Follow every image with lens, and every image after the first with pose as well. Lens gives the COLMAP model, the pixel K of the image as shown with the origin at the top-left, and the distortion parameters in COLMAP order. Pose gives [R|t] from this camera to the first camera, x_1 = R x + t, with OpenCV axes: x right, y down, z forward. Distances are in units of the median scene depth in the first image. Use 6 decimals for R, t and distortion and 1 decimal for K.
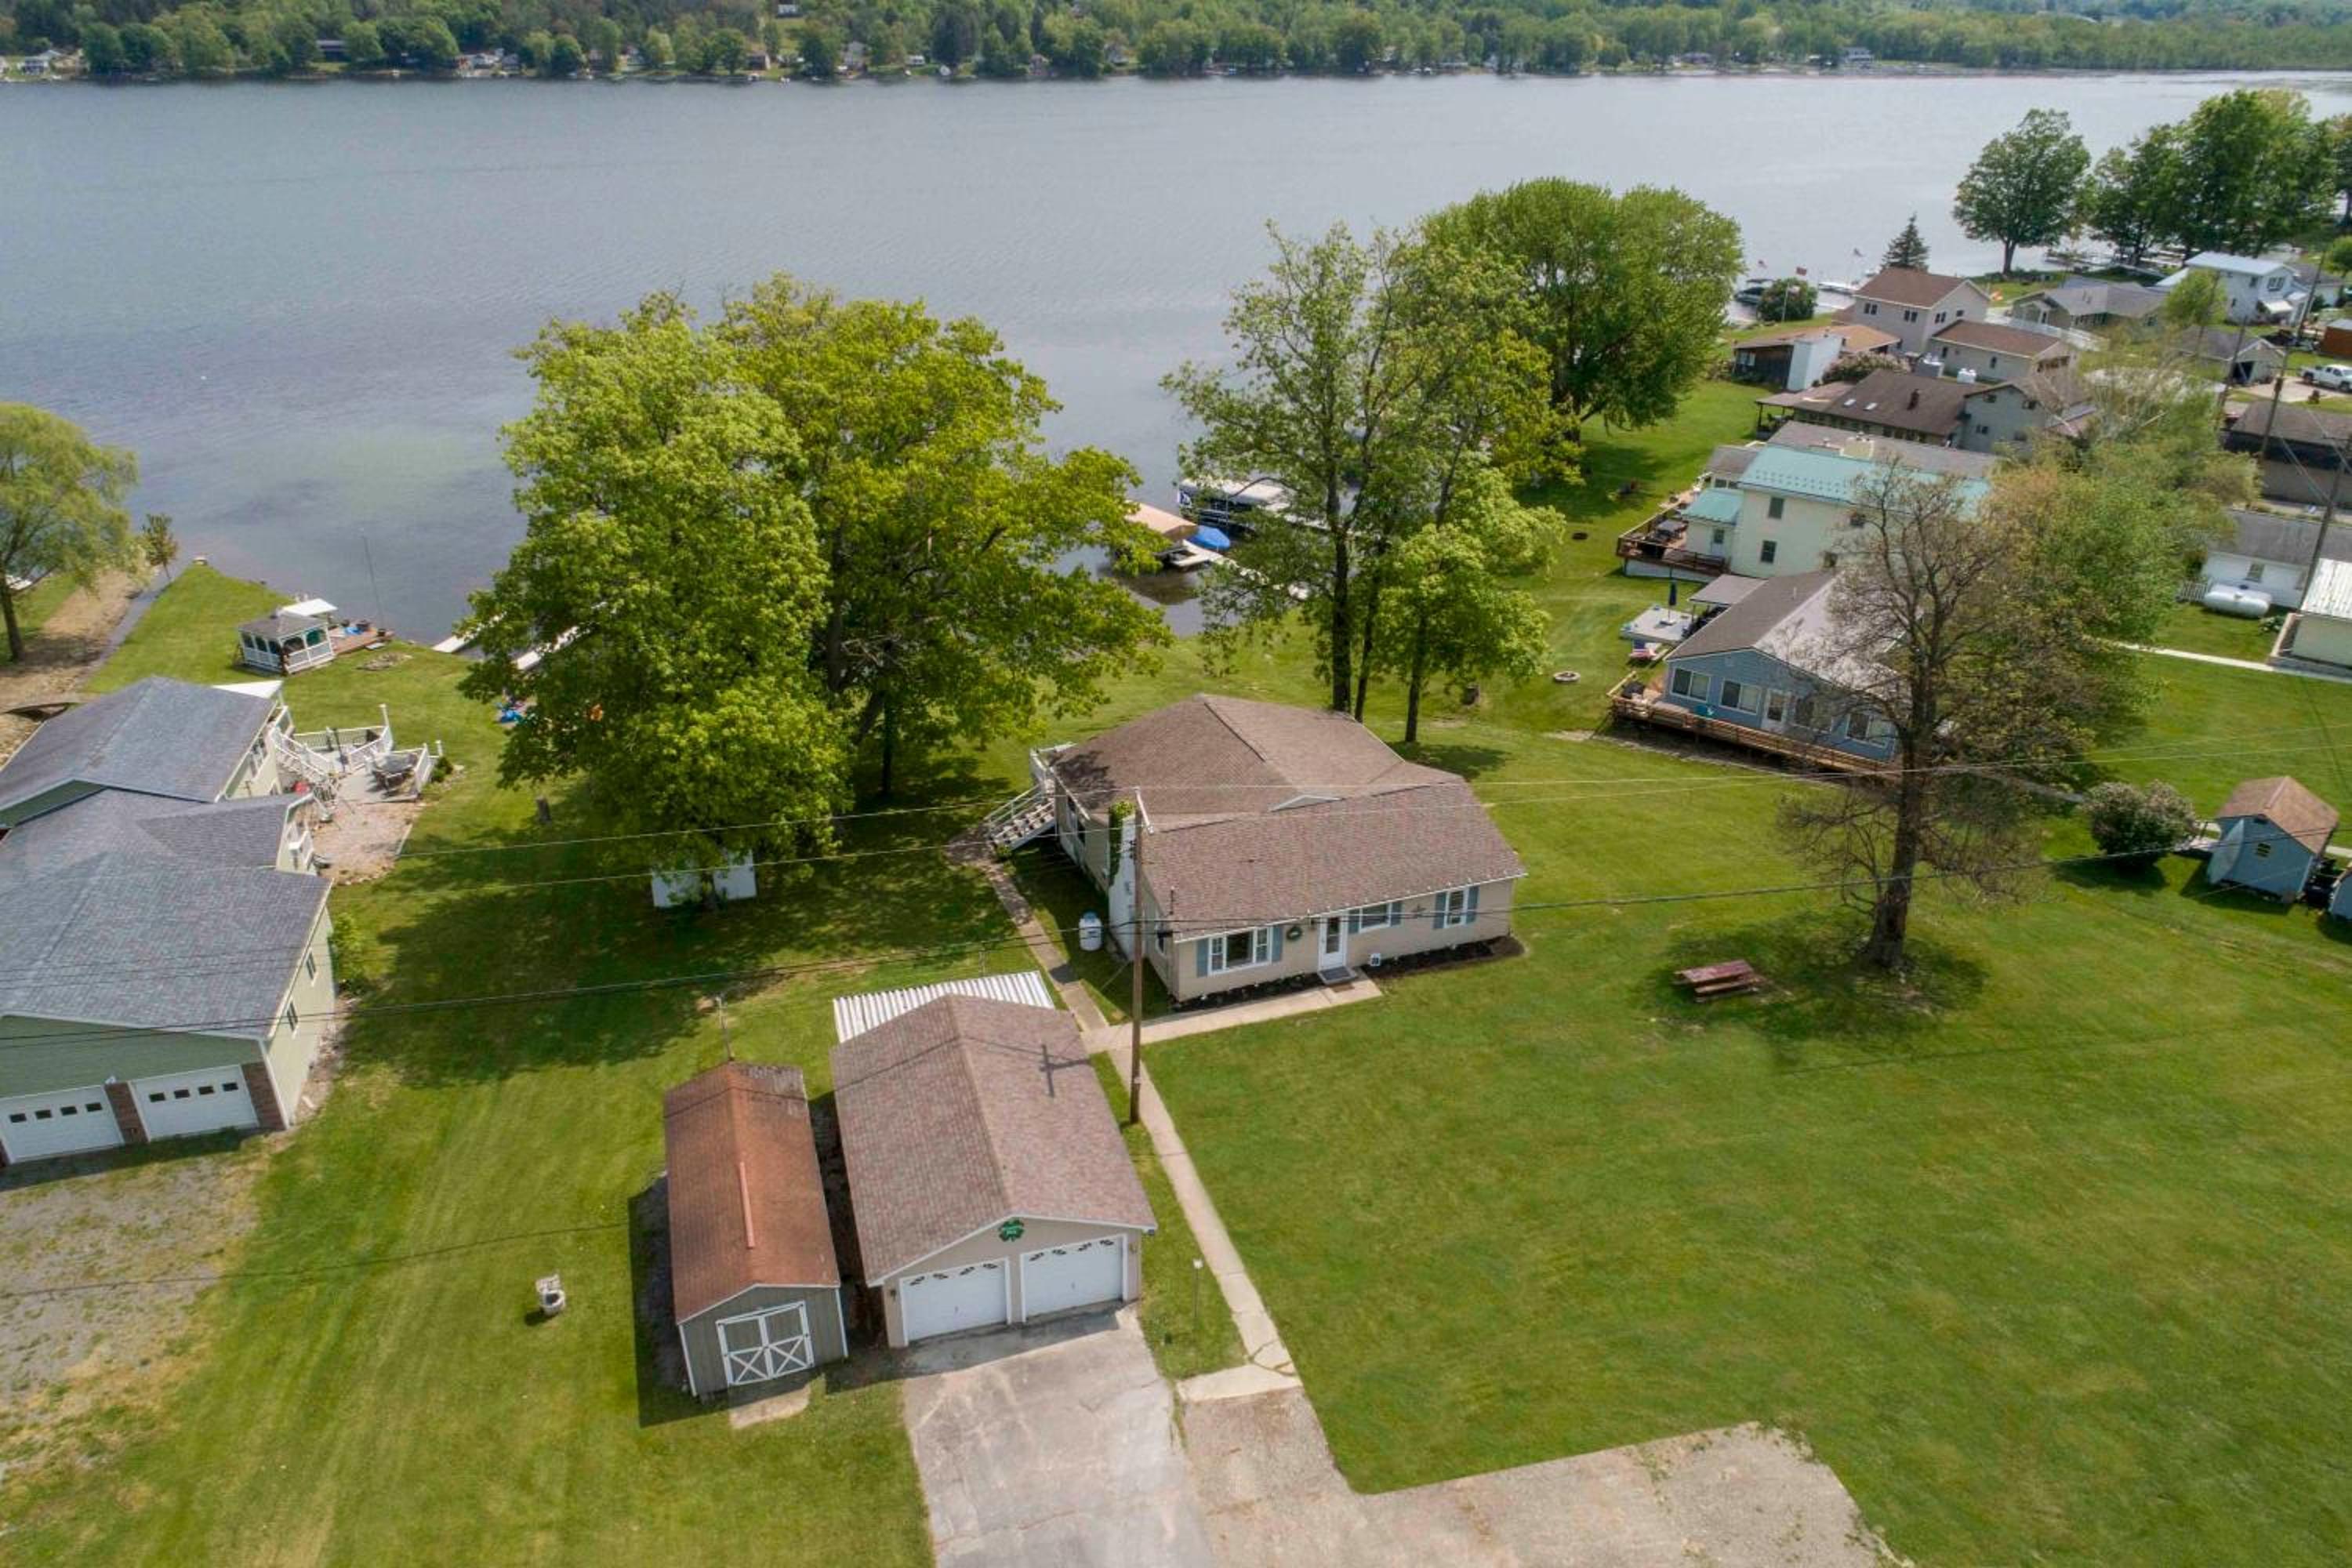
lens RADIAL K [[1627.6, 0, 1176.0], [0, 1627.6, 784.0], [0, 0, 1]] dist [-0.001964, -0.000026]
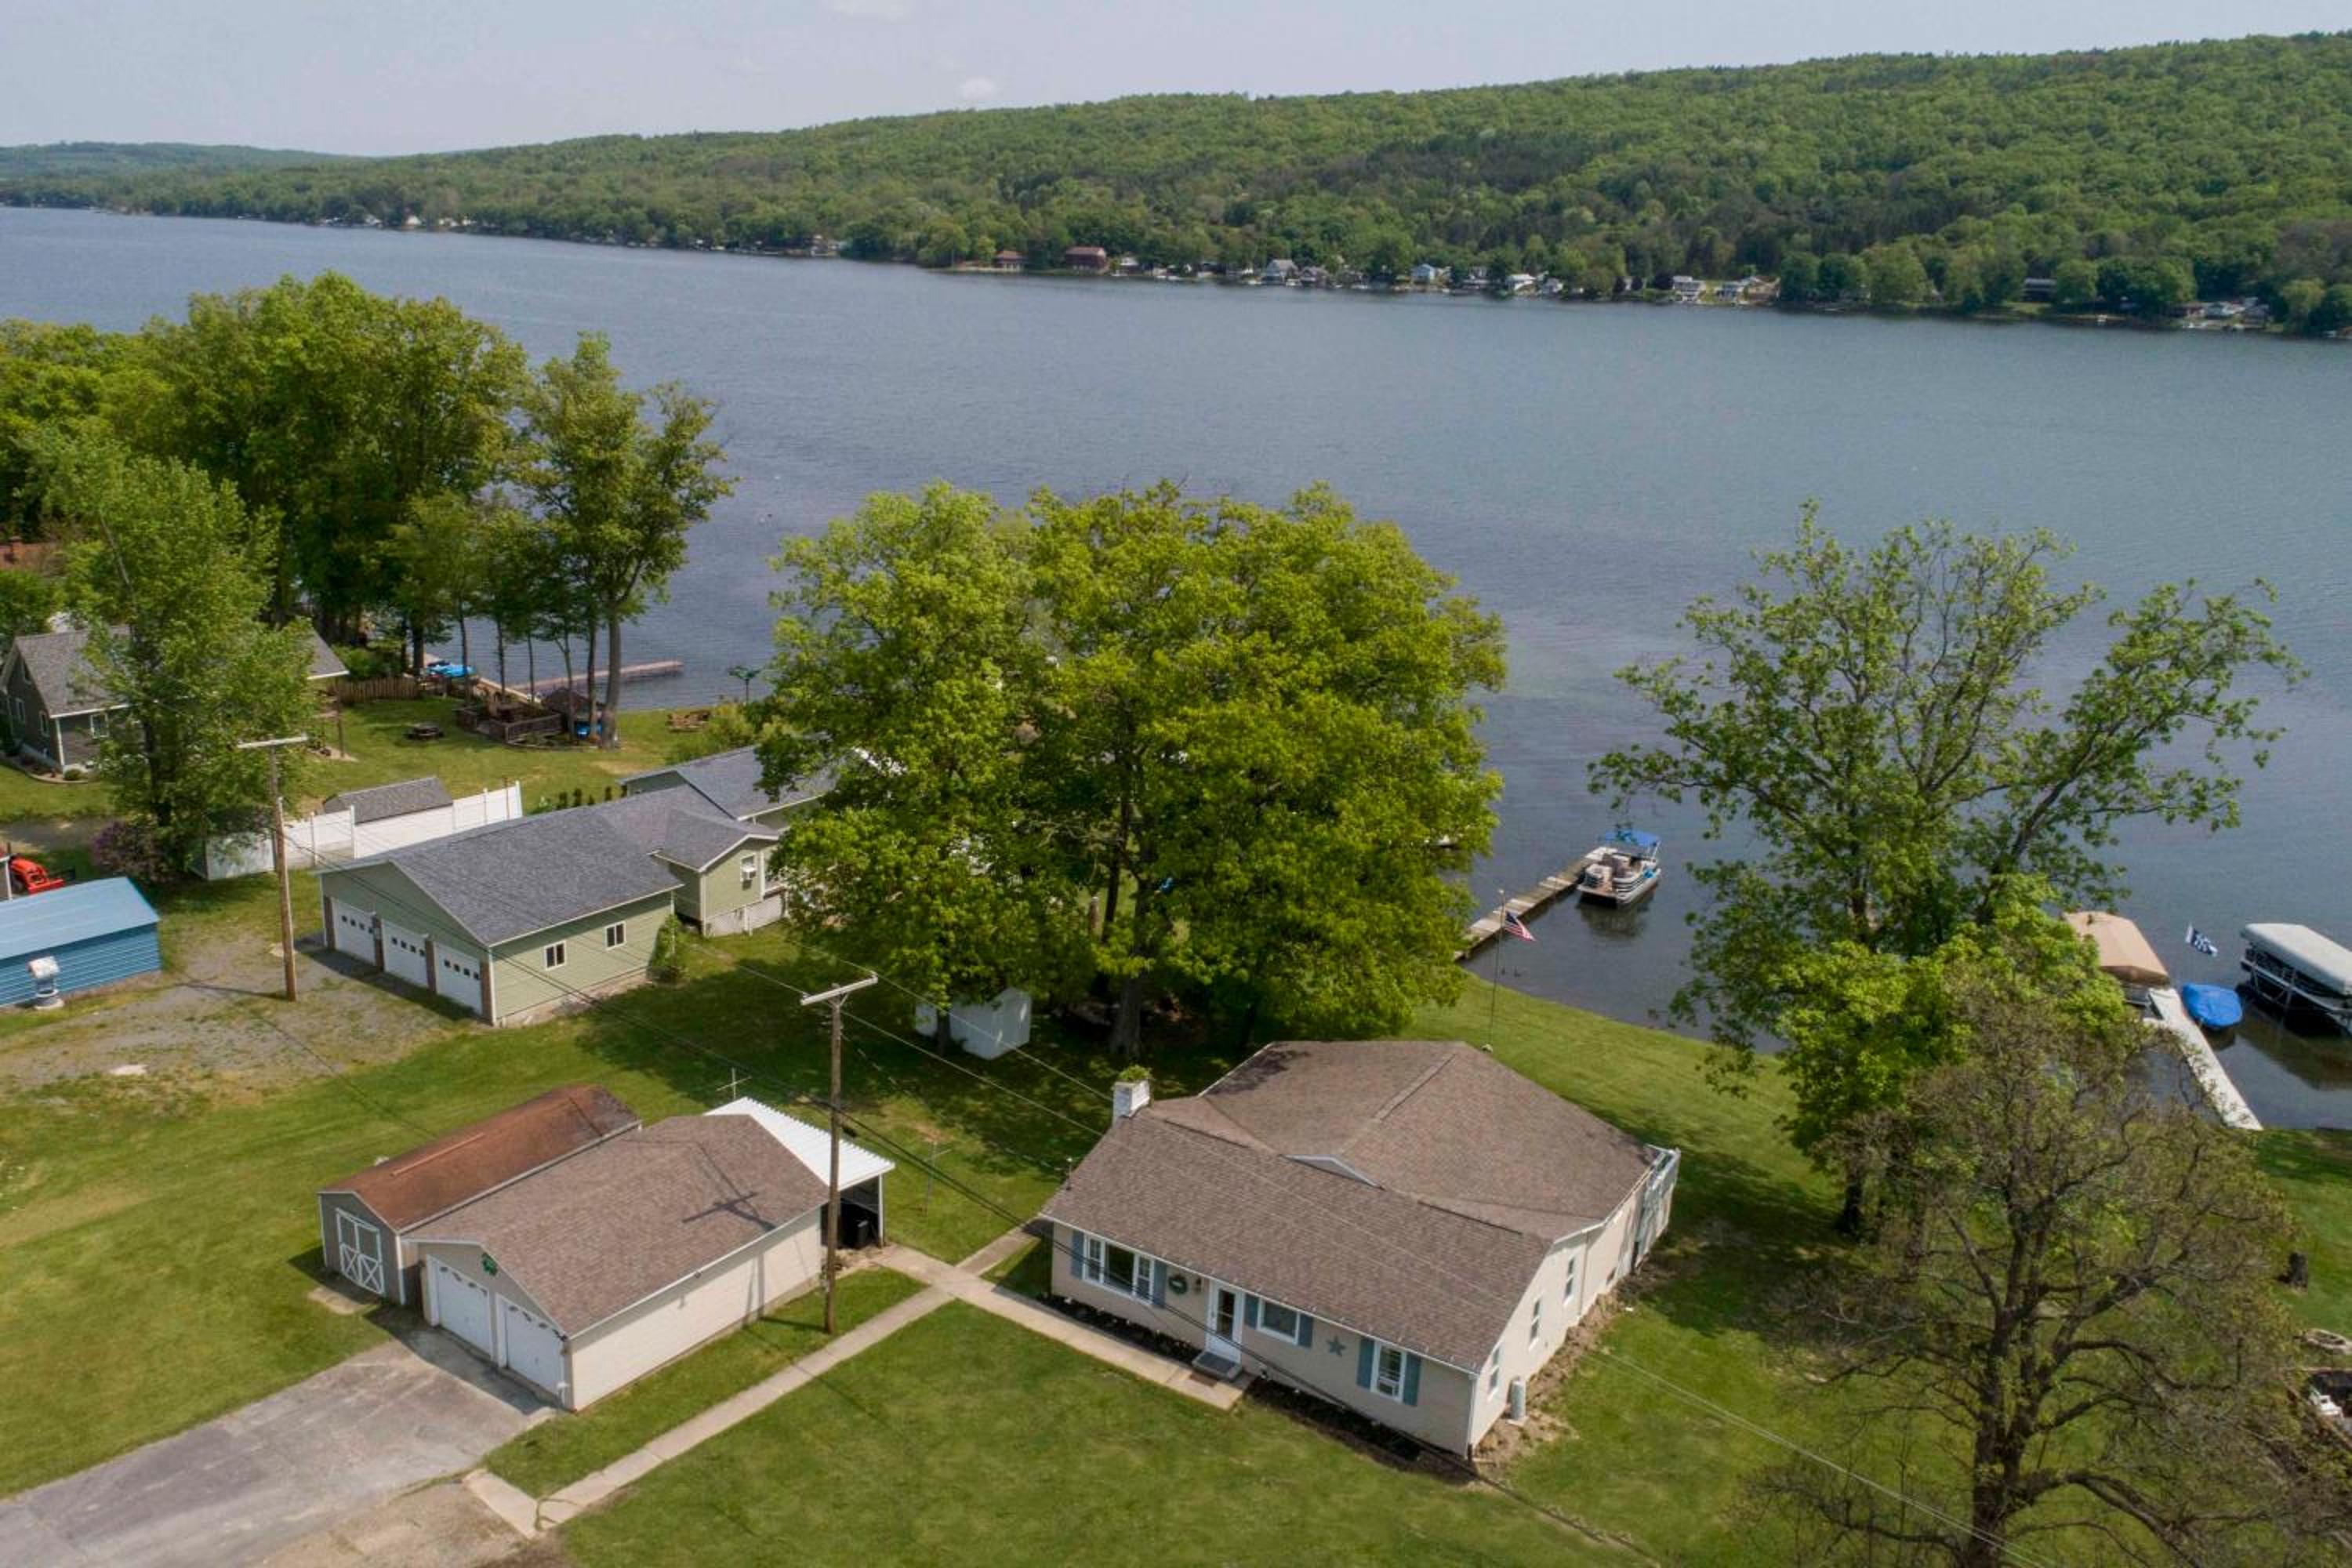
lens RADIAL K [[2111.3, 0, 1176.0], [0, 2111.3, 784.0], [0, 0, 1]] dist [0.005939, 0.005622]
pose [[0.555566, 0.228965, -0.799326, 0.835731], [-0.381590, 0.924331, -0.000449, -0.135995], [0.738739, 0.305264, 0.600898, 0.269627]]
